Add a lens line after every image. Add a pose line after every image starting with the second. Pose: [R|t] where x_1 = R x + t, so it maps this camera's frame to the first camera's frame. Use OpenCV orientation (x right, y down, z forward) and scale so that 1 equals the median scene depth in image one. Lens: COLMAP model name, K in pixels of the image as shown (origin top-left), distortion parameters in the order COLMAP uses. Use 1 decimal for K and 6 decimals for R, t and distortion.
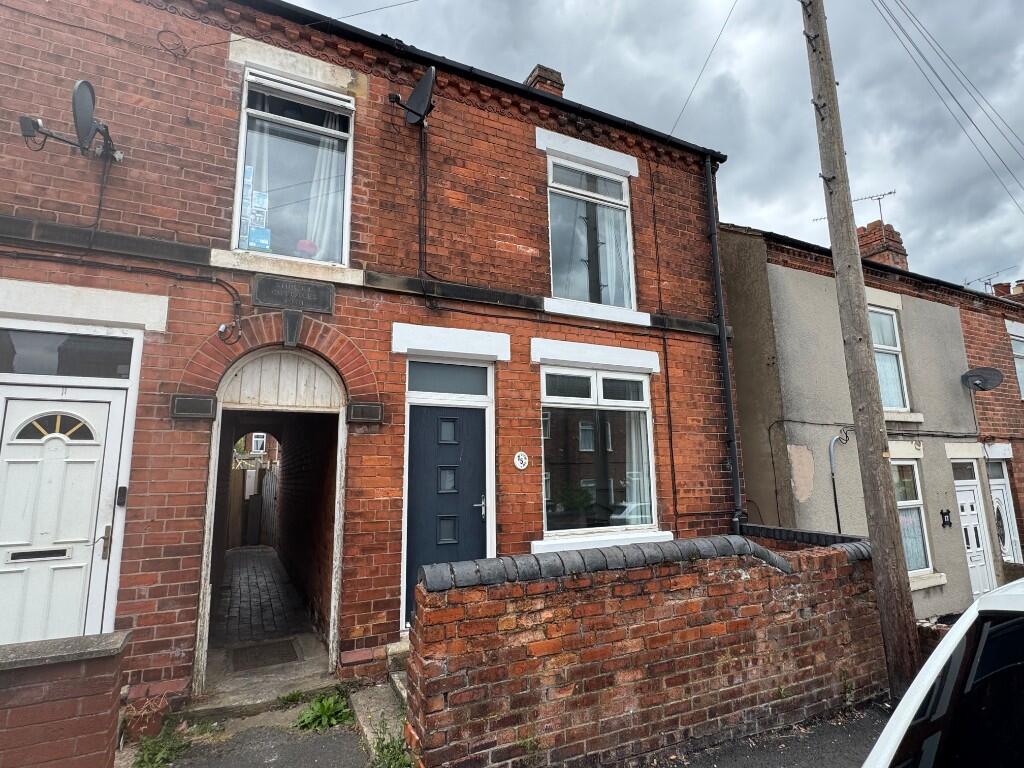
lens RADIAL K [[524.2, 0, 512.0], [0, 524.2, 384.0], [0, 0, 1]] dist [-0.004716, -0.000582]
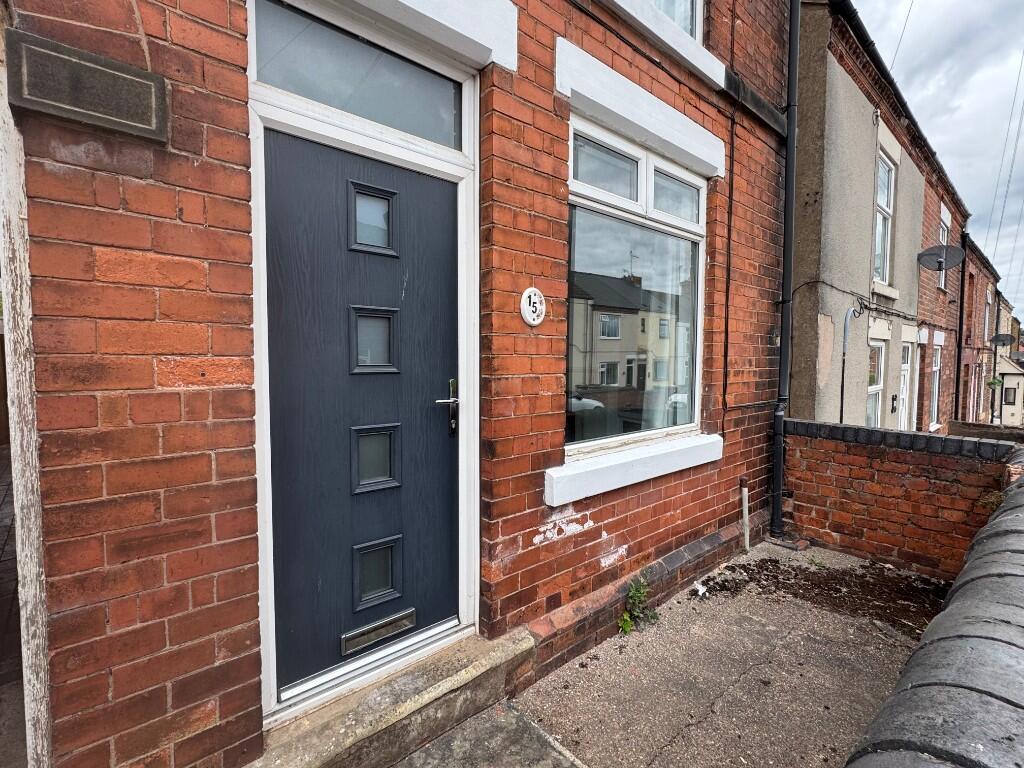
lens RADIAL K [[486.1, 0, 512.0], [0, 486.1, 384.0], [0, 0, 1]] dist [-0.002358, -0.000407]
pose [[0.963484, 0.003492, 0.267742, -0.115523], [-0.064319, 0.973658, 0.218756, 0.119511], [-0.259925, -0.227988, 0.938328, 0.581315]]
